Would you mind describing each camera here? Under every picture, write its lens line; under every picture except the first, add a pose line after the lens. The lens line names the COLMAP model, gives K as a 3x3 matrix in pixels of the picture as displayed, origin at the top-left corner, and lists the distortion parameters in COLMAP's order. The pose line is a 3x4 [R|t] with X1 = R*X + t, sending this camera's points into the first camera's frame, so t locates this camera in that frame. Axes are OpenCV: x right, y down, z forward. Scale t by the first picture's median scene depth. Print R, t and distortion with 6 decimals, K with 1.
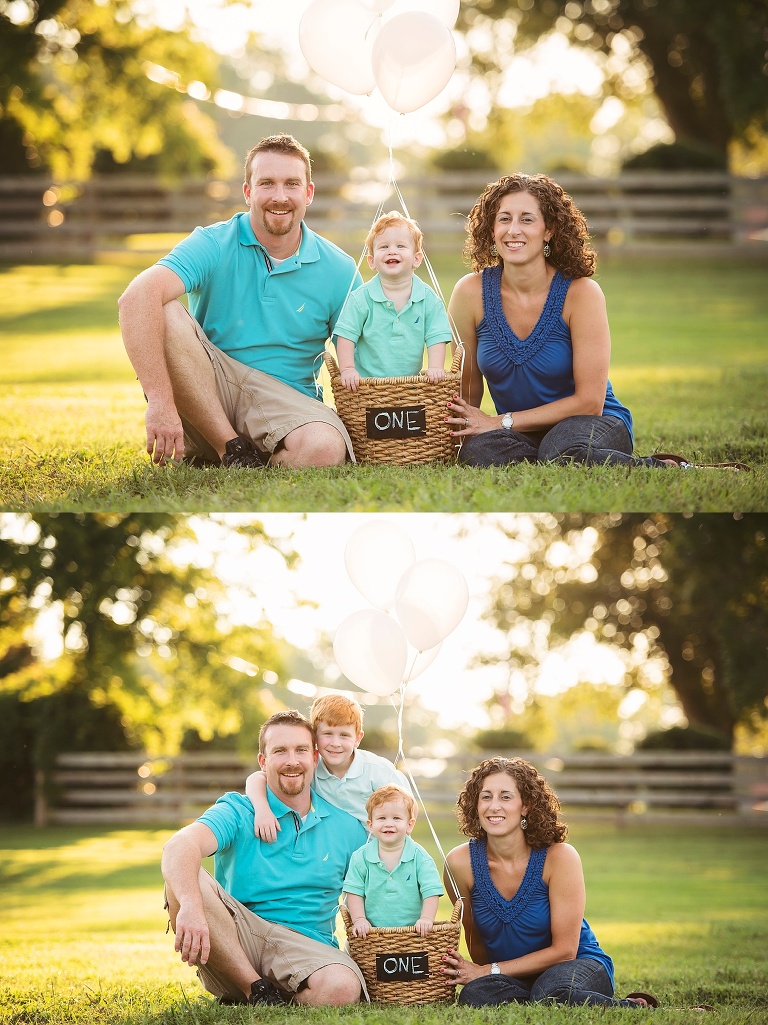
lens RADIAL K [[4476.7, 0, 384.0], [0, 4476.7, 512.5], [0, 0, 1]] dist [-1.184262, 58.378942]
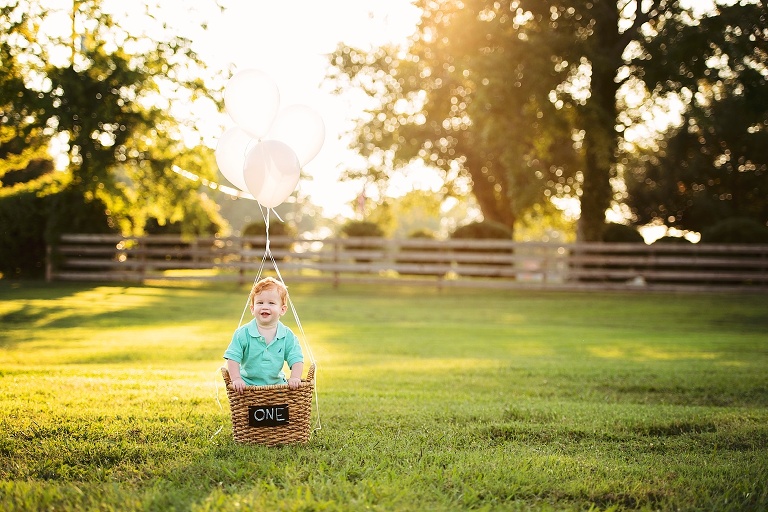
lens RADIAL K [[1894.0, 0, 384.0], [0, 1894.0, 256.0], [0, 0, 1]] dist [-0.160301, -0.461900]
pose [[0.999519, 0.020452, 0.023300, 0.019822], [-0.022354, 0.996168, 0.084556, 0.005967], [-0.021481, -0.085036, 0.996146, 0.367272]]
